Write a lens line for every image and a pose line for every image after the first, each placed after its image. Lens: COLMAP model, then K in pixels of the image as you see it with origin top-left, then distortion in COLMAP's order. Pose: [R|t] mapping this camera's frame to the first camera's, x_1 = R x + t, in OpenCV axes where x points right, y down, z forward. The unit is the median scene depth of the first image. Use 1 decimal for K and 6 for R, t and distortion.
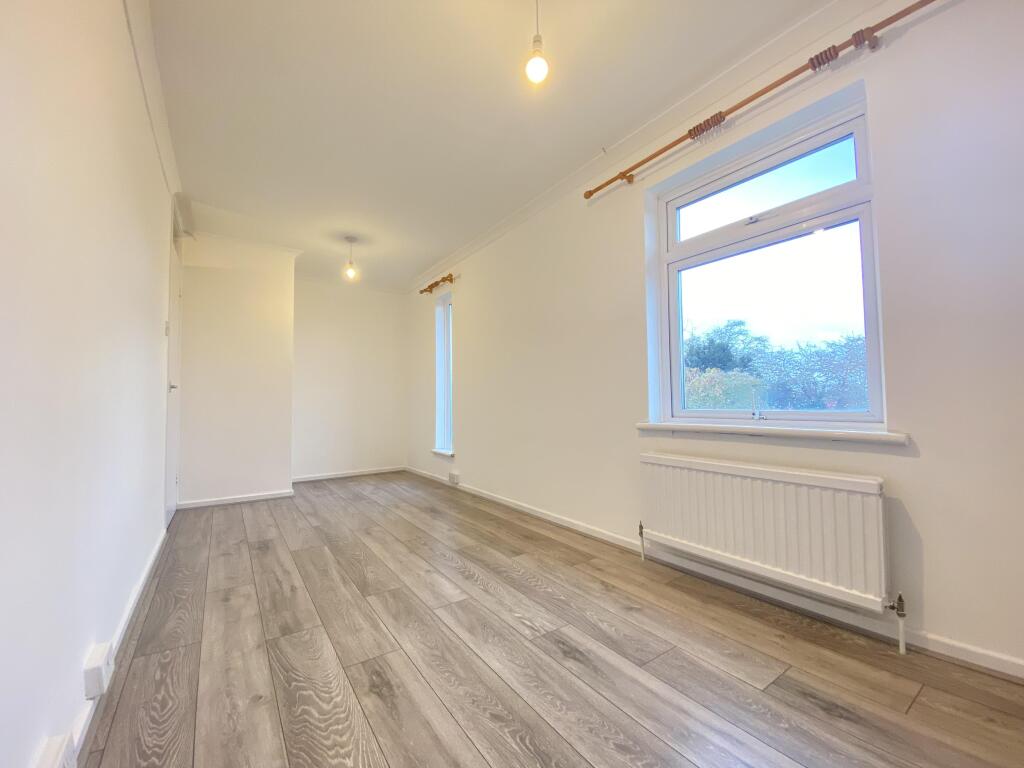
lens RADIAL K [[414.7, 0, 507.8], [0, 414.7, 381.2], [0, 0, 1]] dist [0.013214, -0.000546]
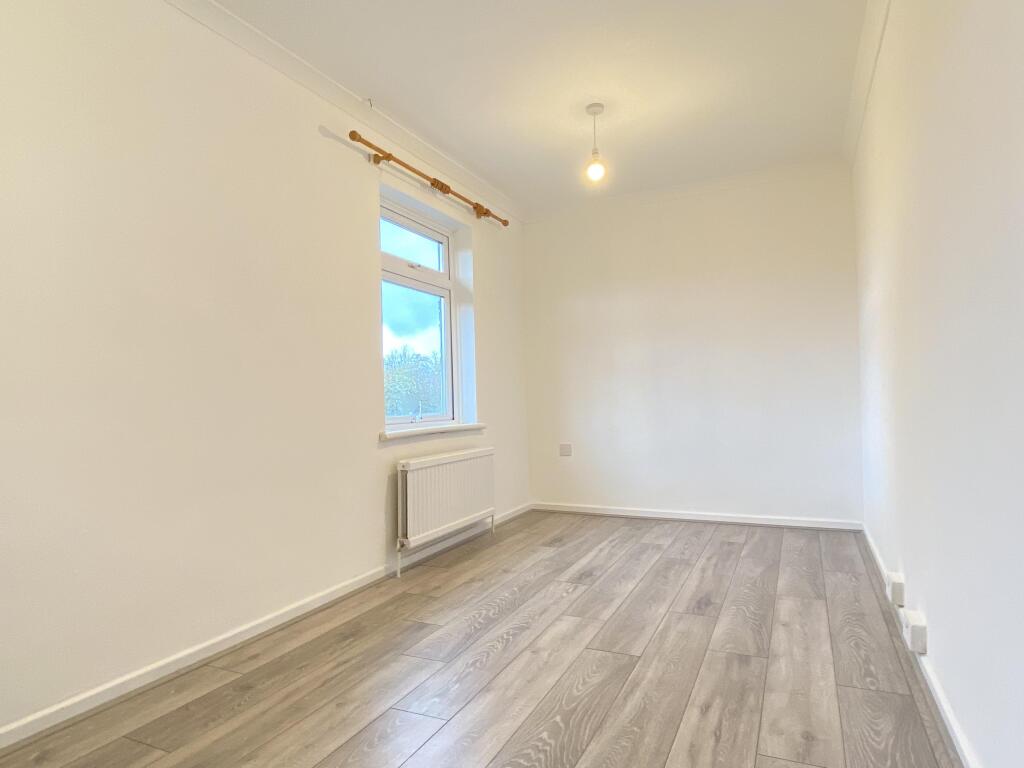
lens RADIAL K [[593.9, 0, 509.7], [0, 593.9, 387.9], [0, 0, 1]] dist [0.009414, -0.002344]
pose [[-0.491114, 0.047347, 0.869807, -1.251568], [-0.000158, 0.998517, -0.054443, 0.094820], [-0.871095, -0.026875, -0.490379, 1.838594]]
